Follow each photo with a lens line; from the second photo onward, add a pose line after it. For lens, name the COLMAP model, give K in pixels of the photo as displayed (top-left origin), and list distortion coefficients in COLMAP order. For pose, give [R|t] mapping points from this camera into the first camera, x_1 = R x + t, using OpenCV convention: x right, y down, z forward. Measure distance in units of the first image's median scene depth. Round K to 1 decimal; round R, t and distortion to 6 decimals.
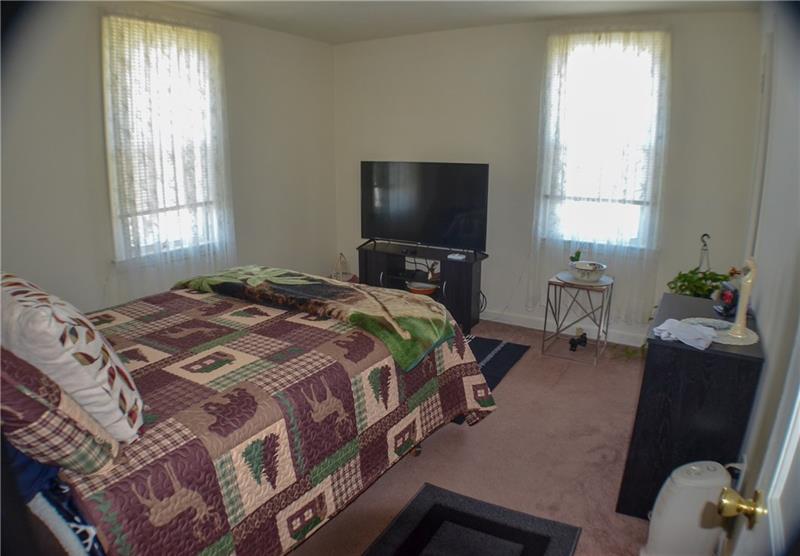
lens RADIAL K [[503.7, 0, 400.0], [0, 503.7, 278.0], [0, 0, 1]] dist [-0.142841, -0.000045]
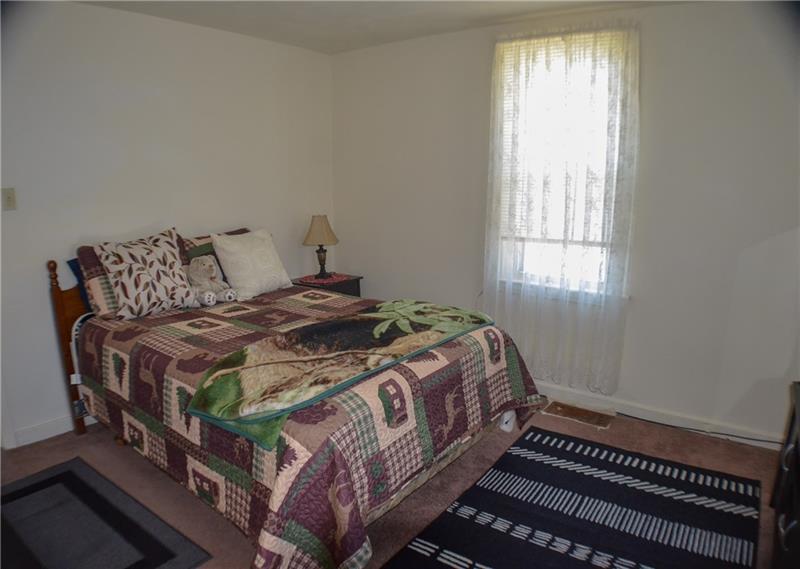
lens RADIAL K [[529.6, 0, 400.0], [0, 529.6, 284.5], [0, 0, 1]] dist [-0.178181, 0.001926]
pose [[-0.085629, 0.196821, -0.976693, 0.732191], [-0.250958, 0.944426, 0.212321, -0.291351], [0.964203, 0.263290, -0.031477, 1.141112]]
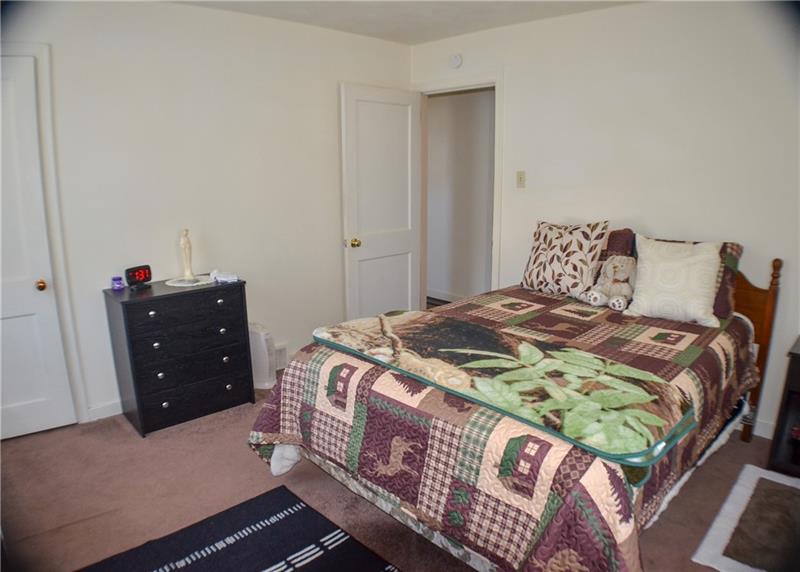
lens RADIAL K [[522.7, 0, 400.0], [0, 522.7, 286.0], [0, 0, 1]] dist [-0.184909, 0.036489]
pose [[-0.968243, -0.052997, 0.244330, -0.310186], [0.063170, 0.893705, 0.444185, -0.454783], [-0.241899, 0.445513, -0.861976, 1.784636]]
